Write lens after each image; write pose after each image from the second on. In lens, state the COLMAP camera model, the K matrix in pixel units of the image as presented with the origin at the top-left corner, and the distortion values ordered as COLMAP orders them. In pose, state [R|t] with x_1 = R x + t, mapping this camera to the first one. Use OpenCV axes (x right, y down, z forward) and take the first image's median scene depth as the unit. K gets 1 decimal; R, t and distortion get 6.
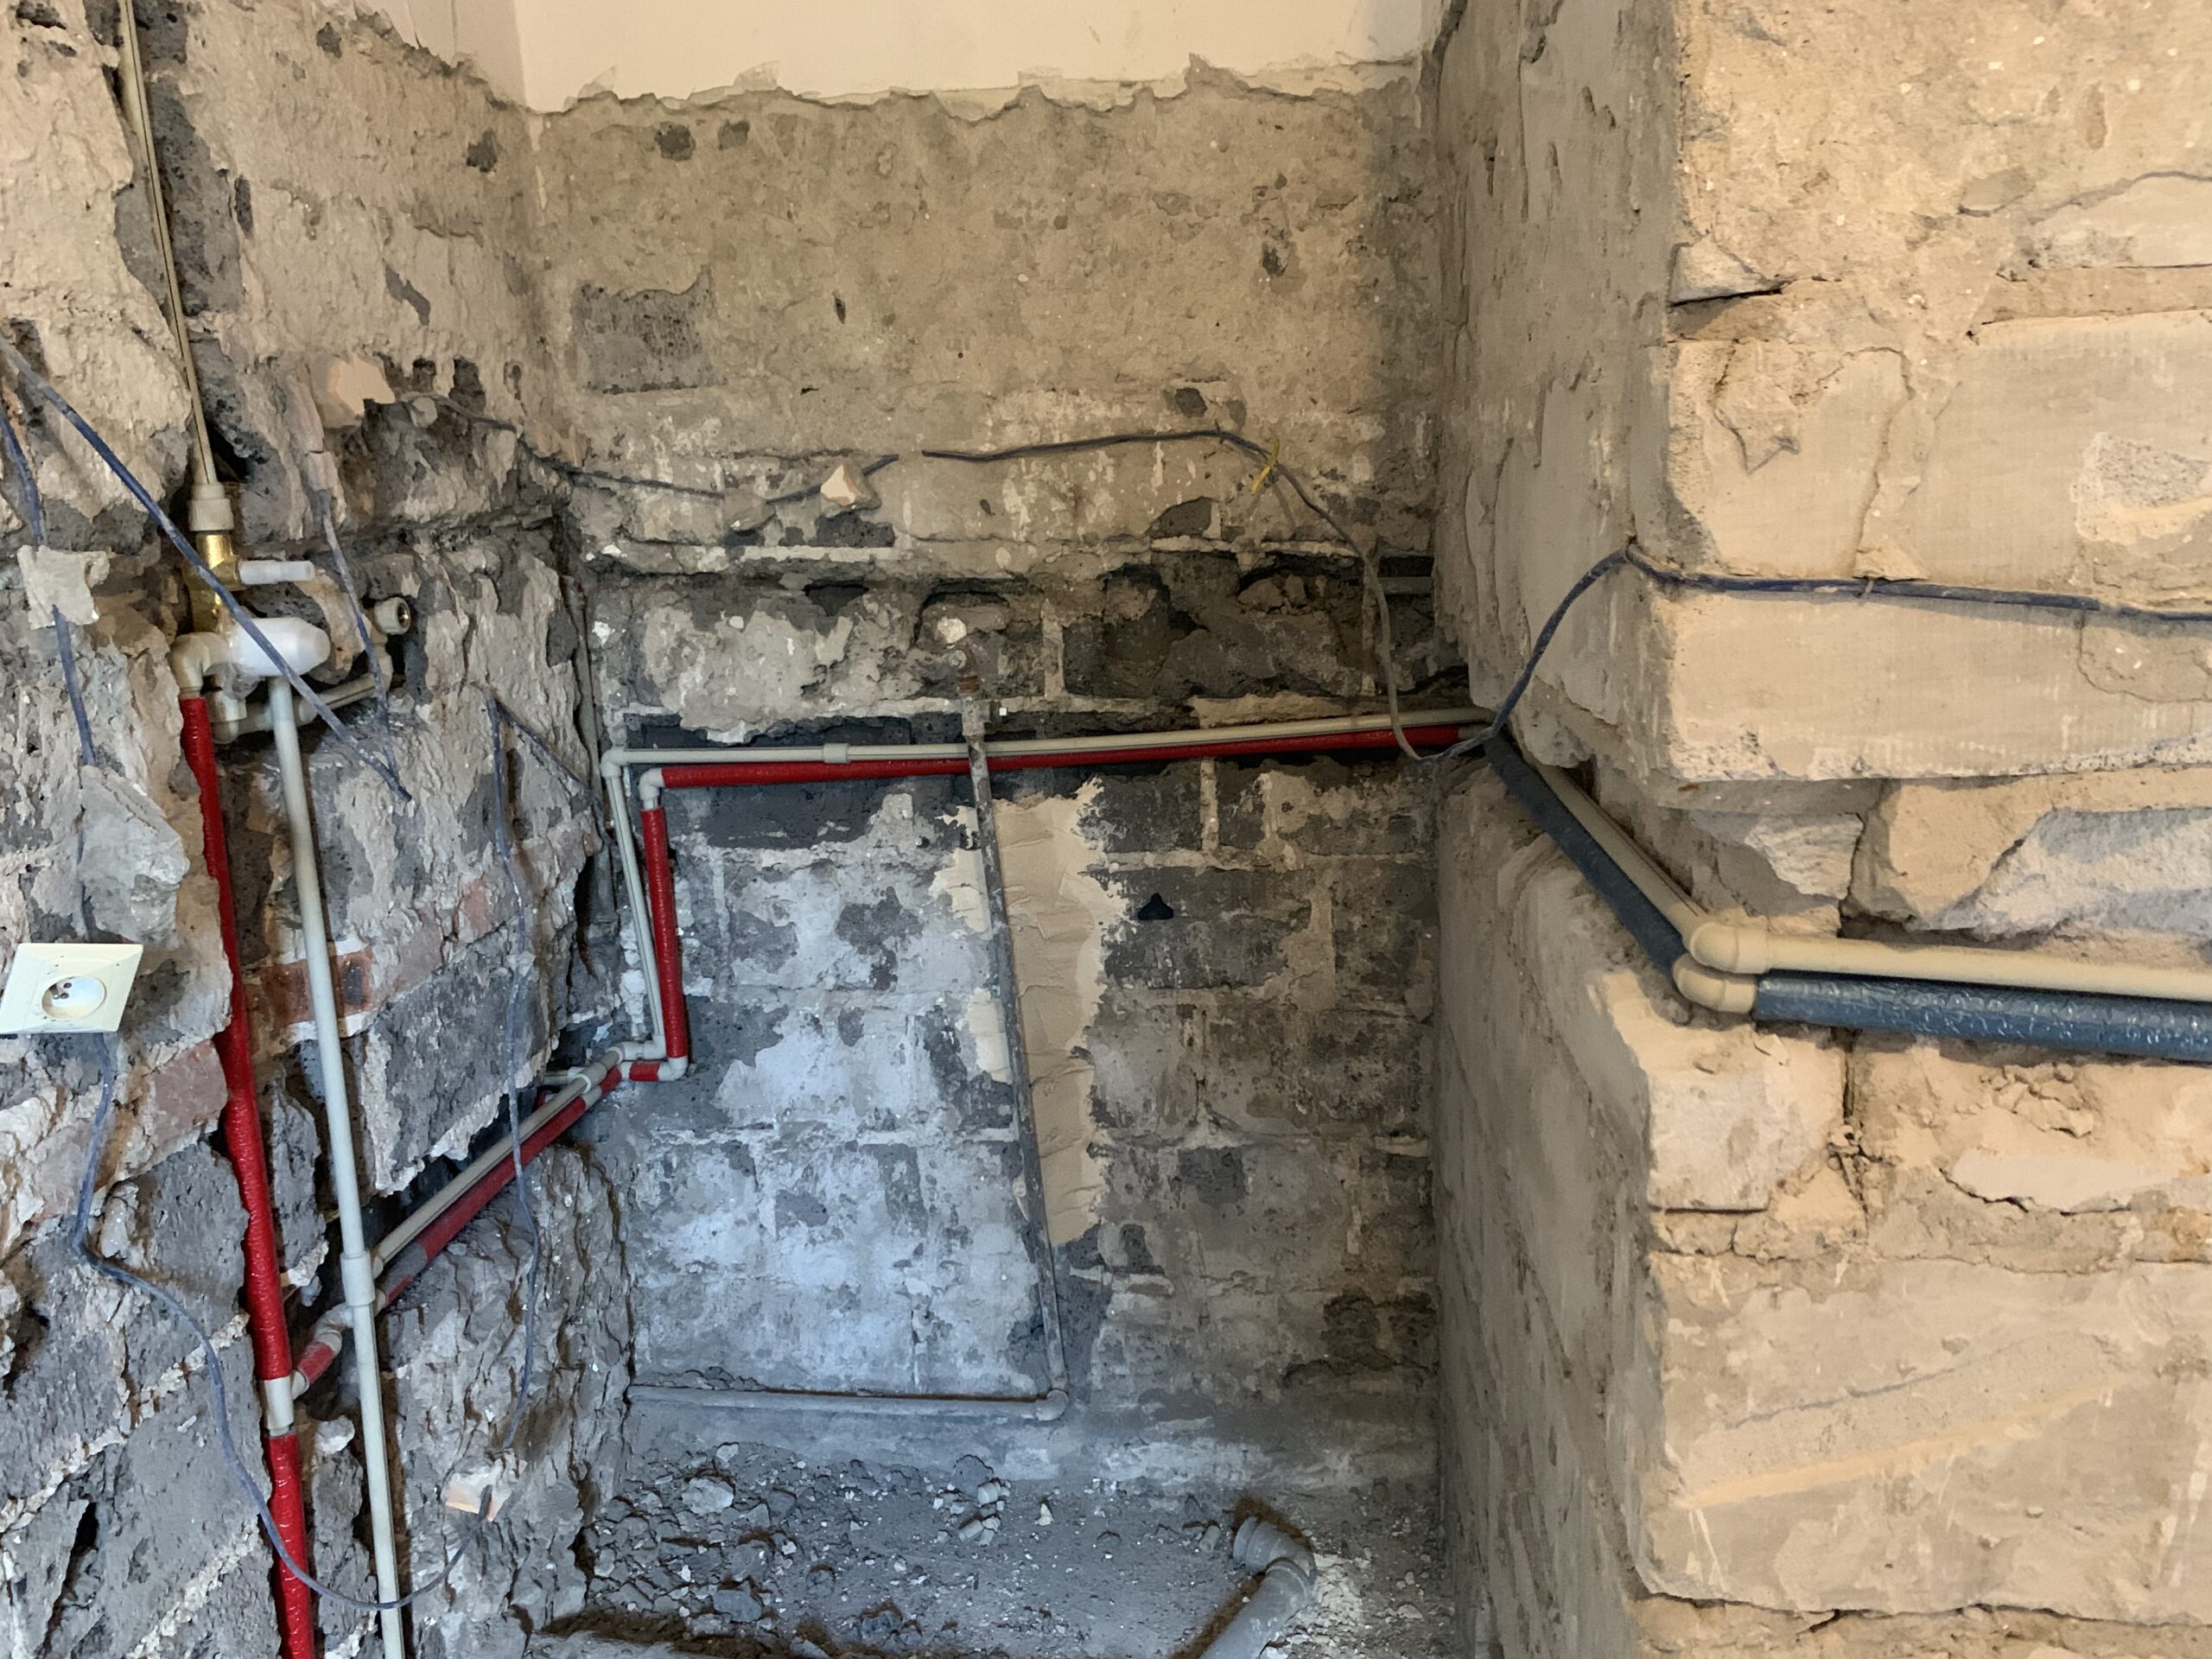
lens RADIAL K [[1696.1, 0, 1112.6], [0, 1696.1, 795.0], [0, 0, 1]] dist [0.026804, -0.026250]
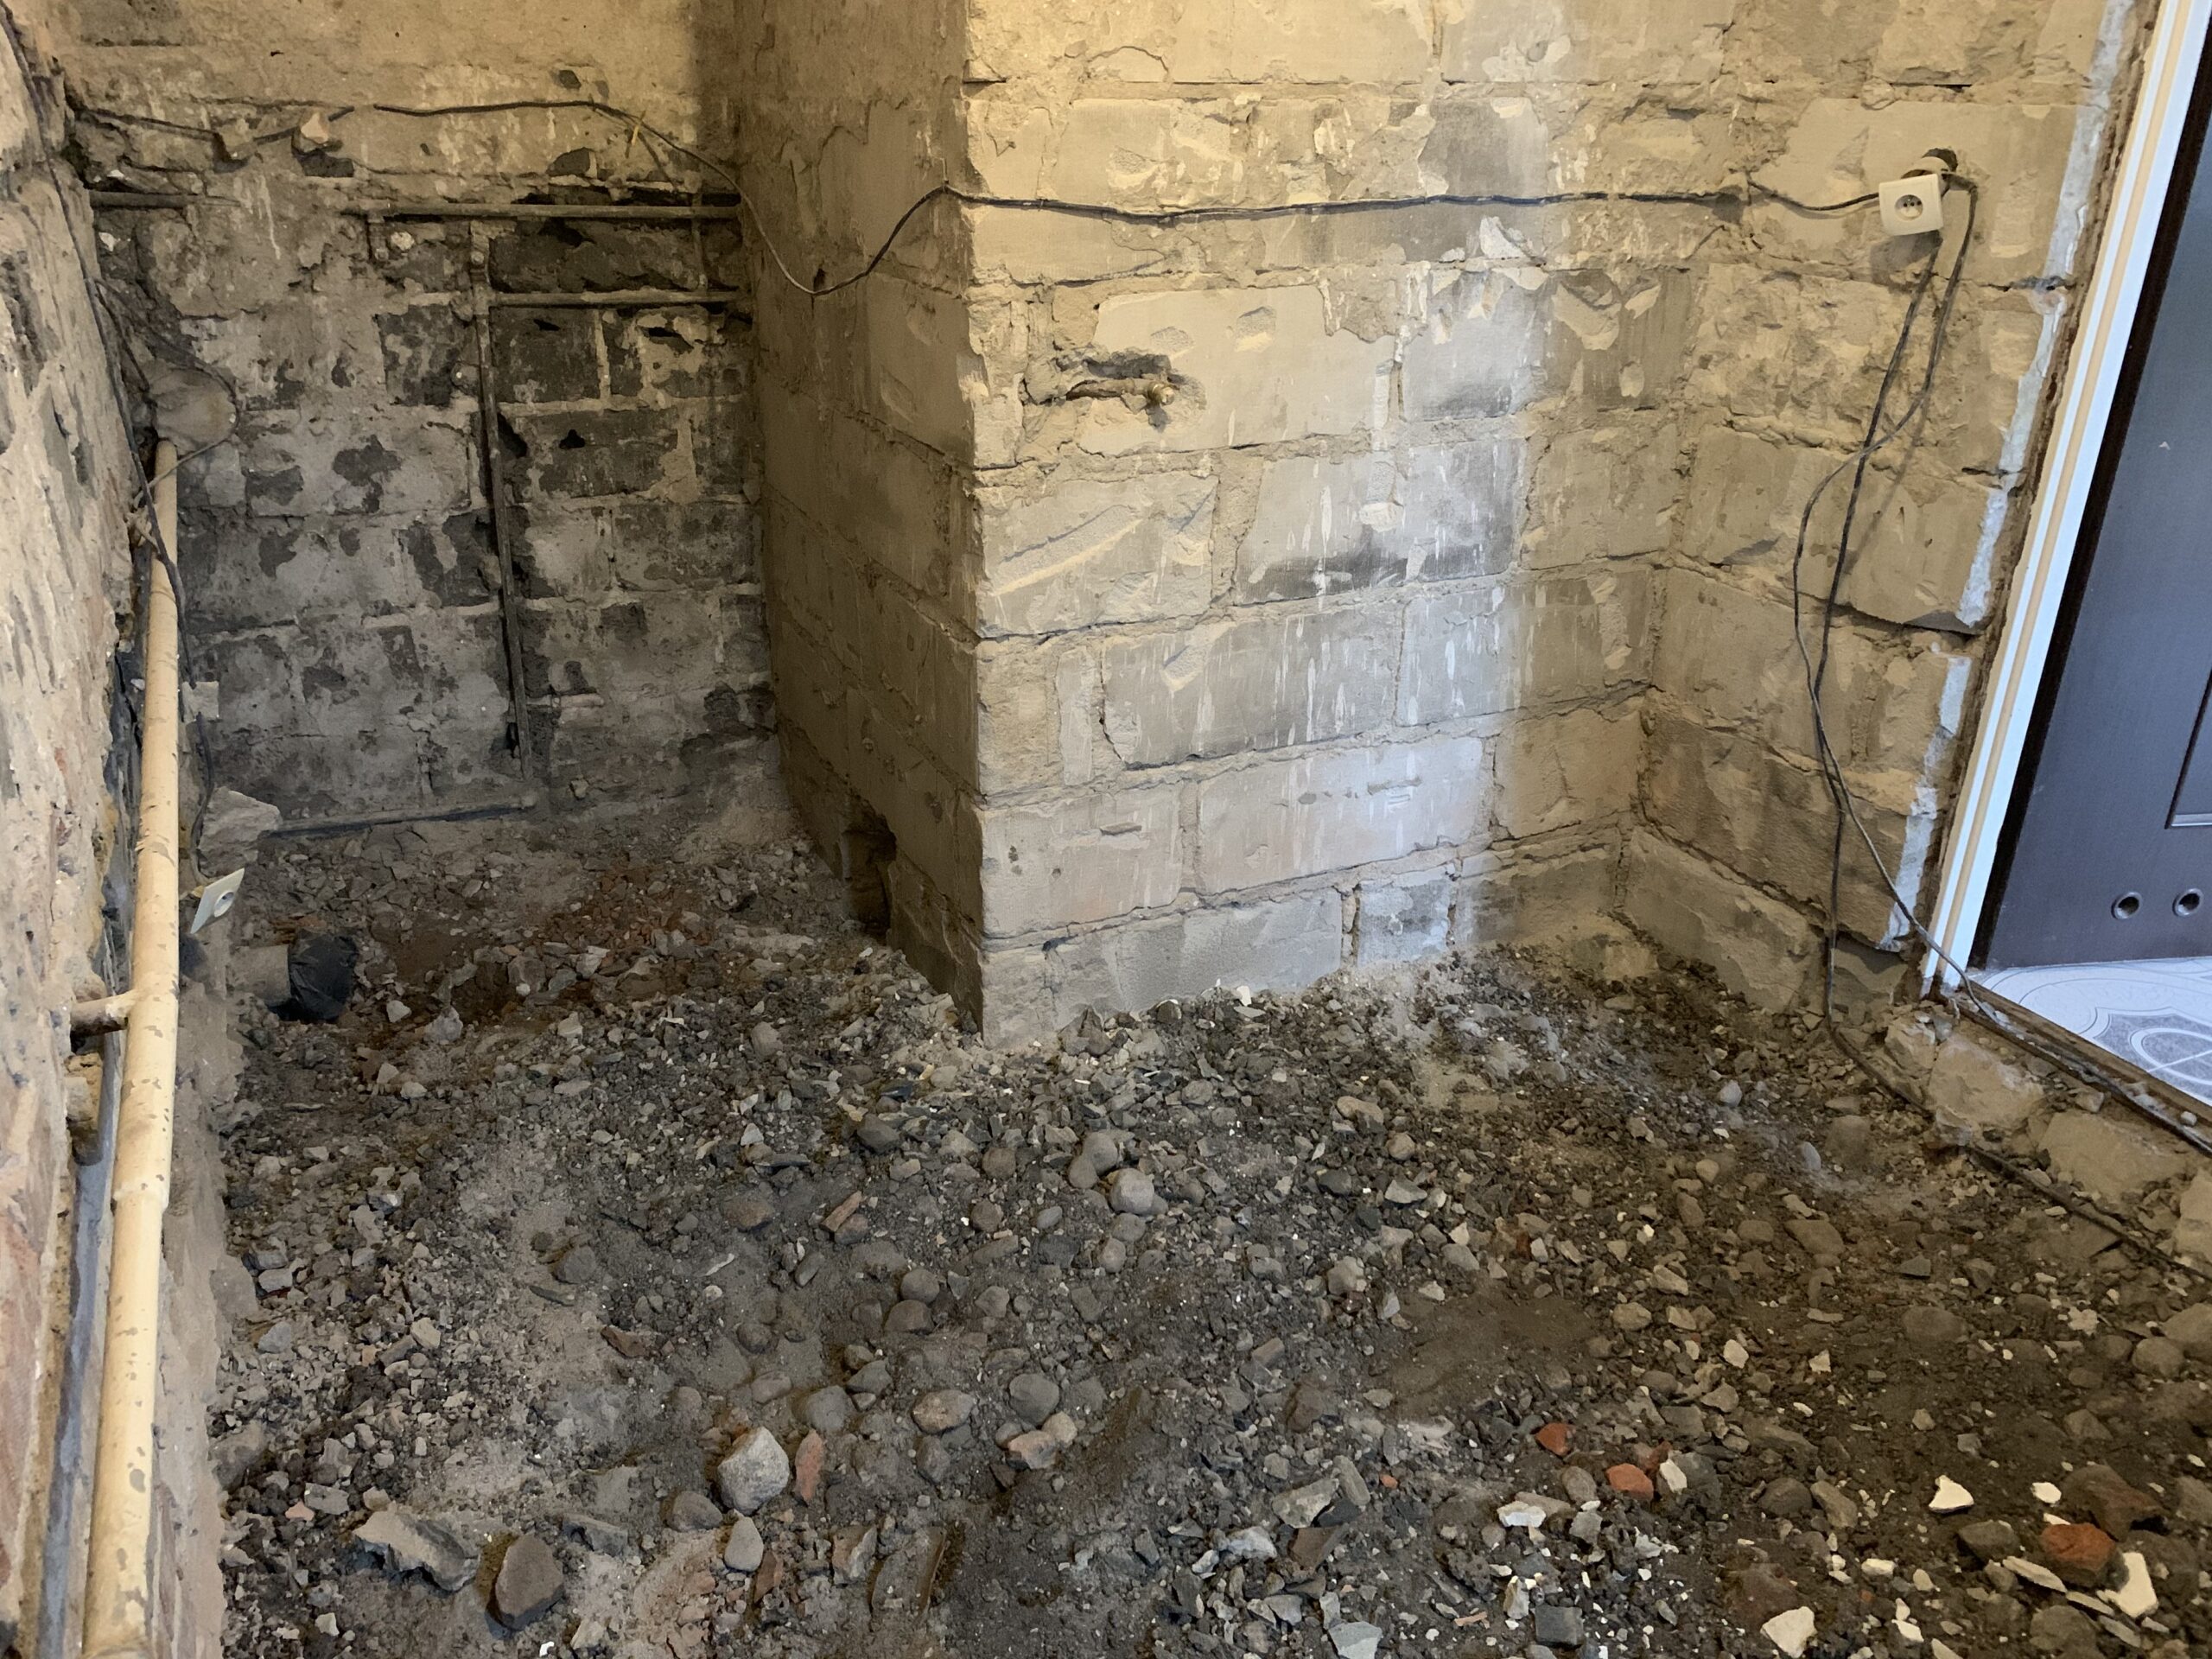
lens RADIAL K [[1696.1, 0, 1118.2], [0, 1696.1, 816.6], [0, 0, 1]] dist [0.026804, -0.026250]
pose [[0.855406, -0.156824, 0.493647, -0.363772], [0.055704, 0.975389, 0.213339, 0.099874], [-0.514954, -0.154993, 0.843089, -0.574029]]
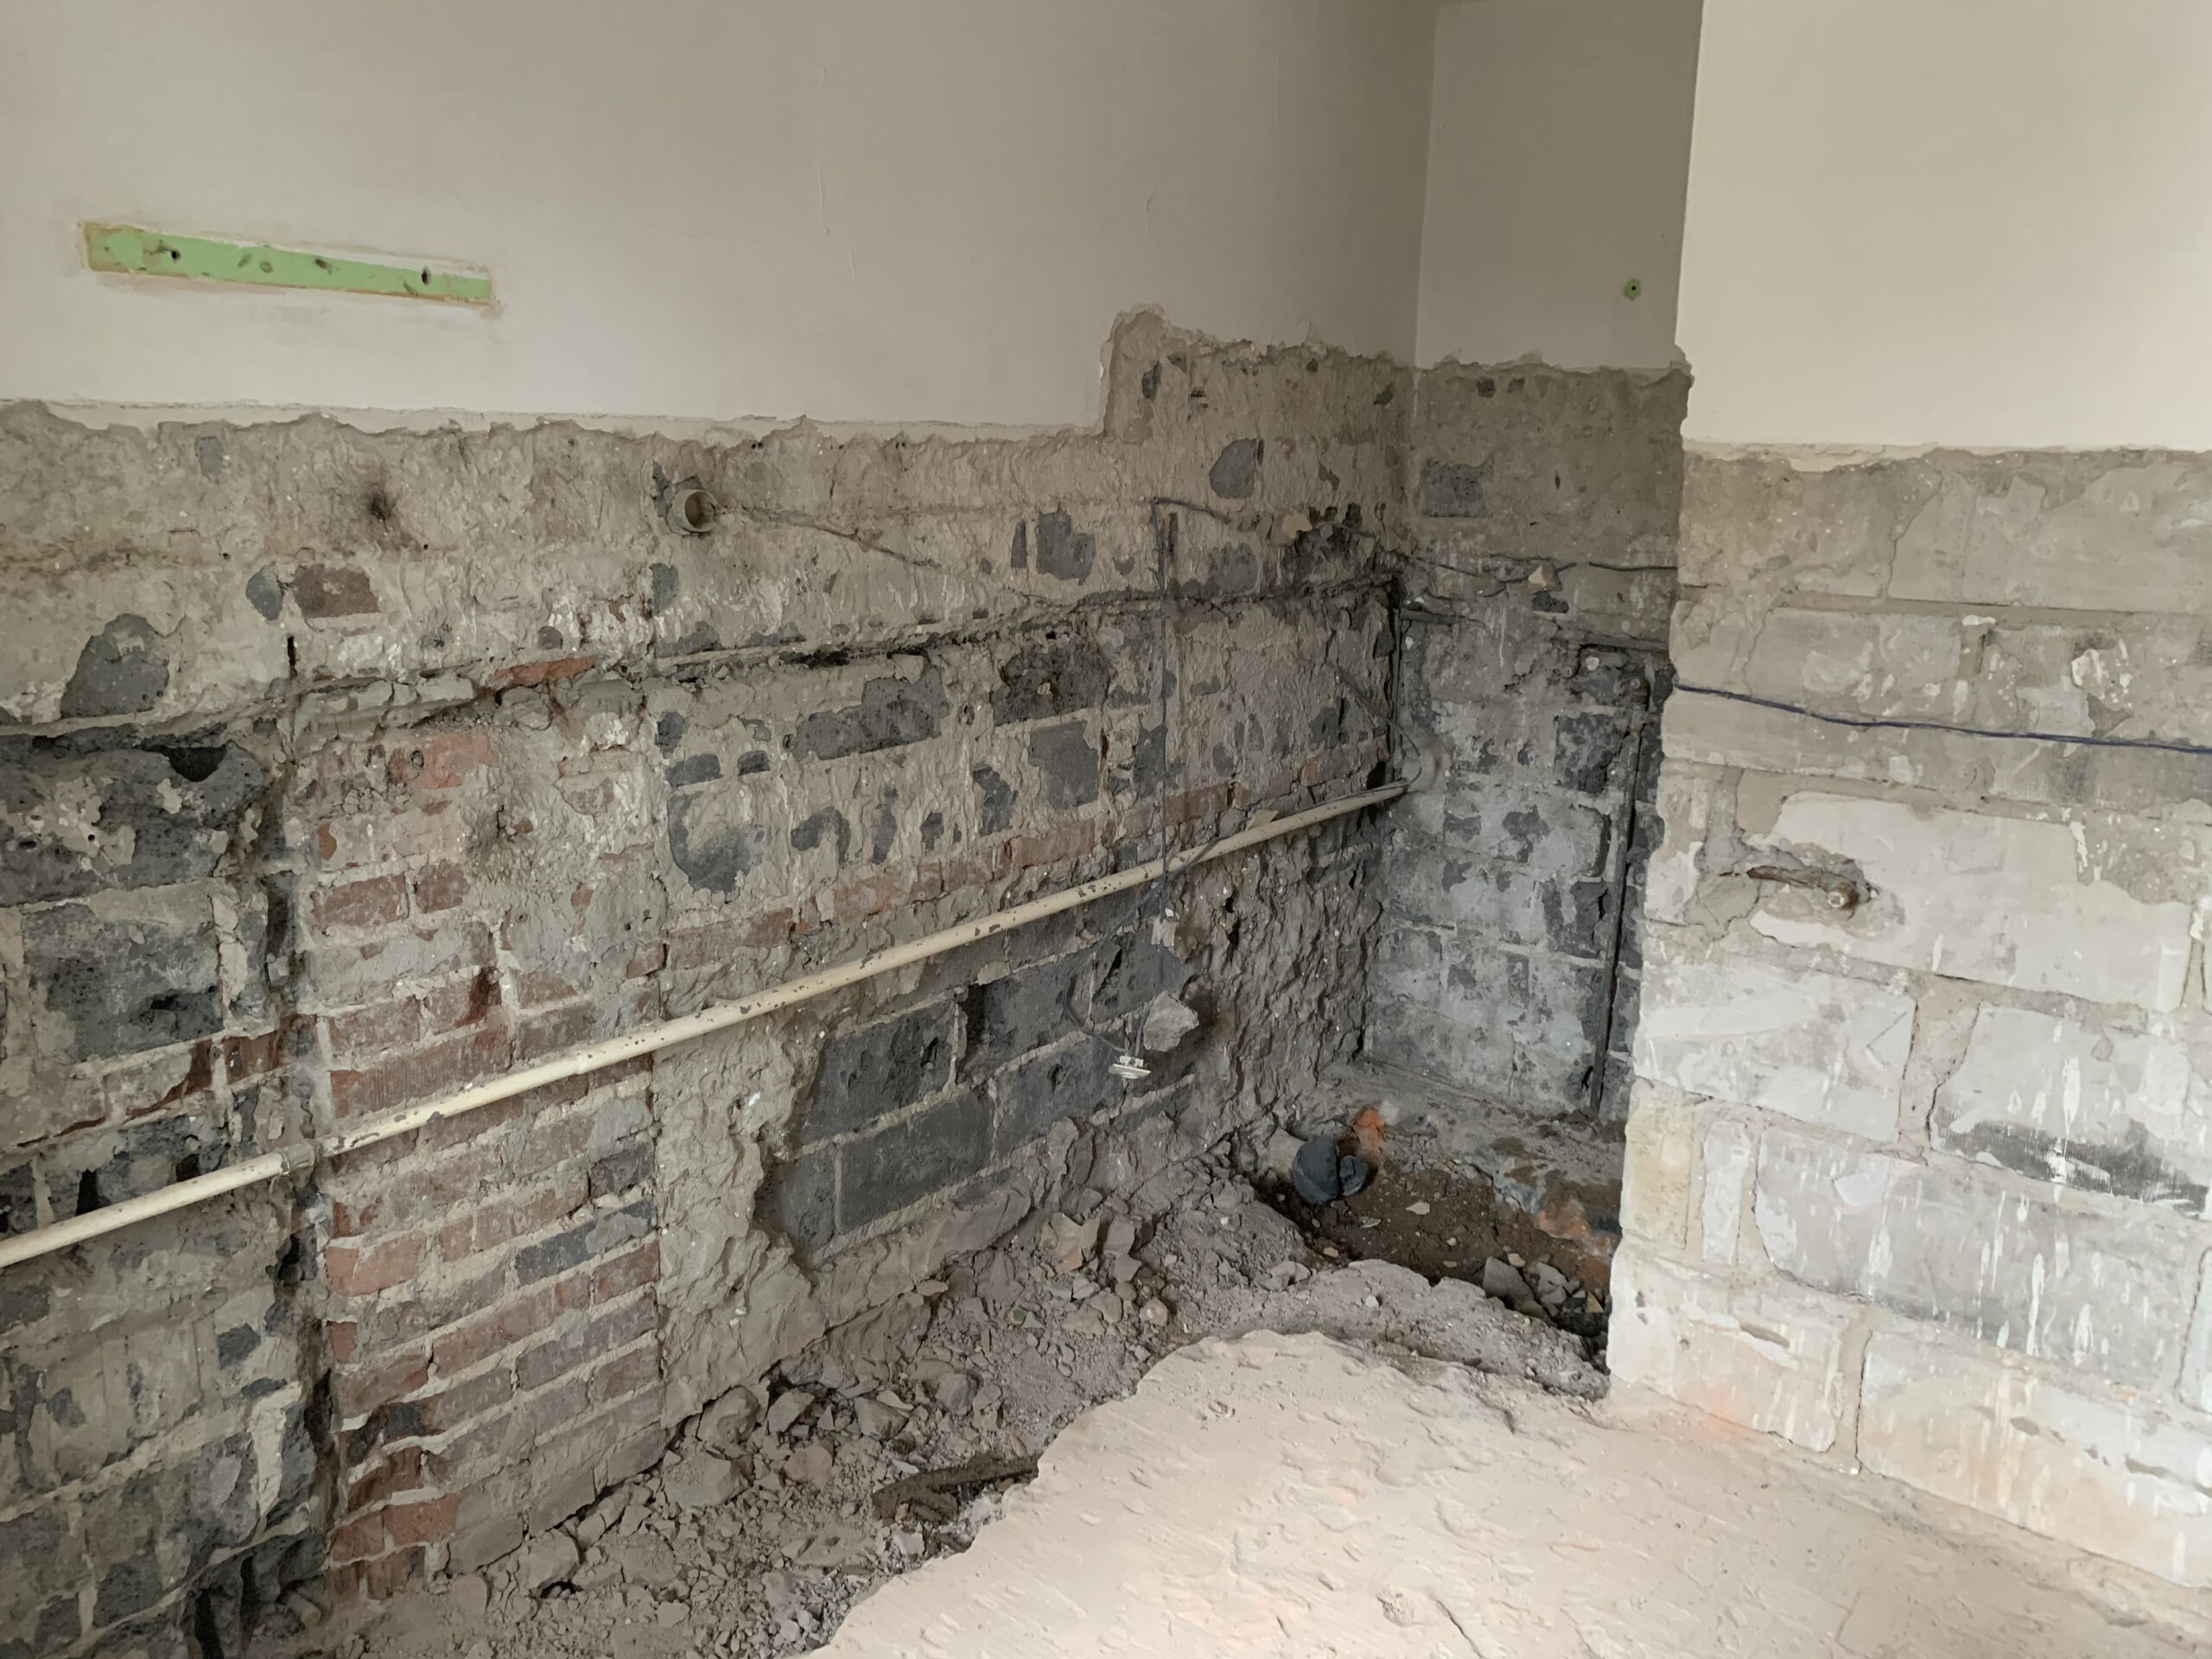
lens RADIAL K [[1696.1, 0, 1097.4], [0, 1696.1, 826.0], [0, 0, 1]] dist [0.026804, -0.026250]
pose [[0.831646, 0.176388, -0.526547, 0.440720], [-0.161574, 0.984048, 0.074452, 0.018746], [0.531280, 0.023159, 0.846880, -0.766822]]
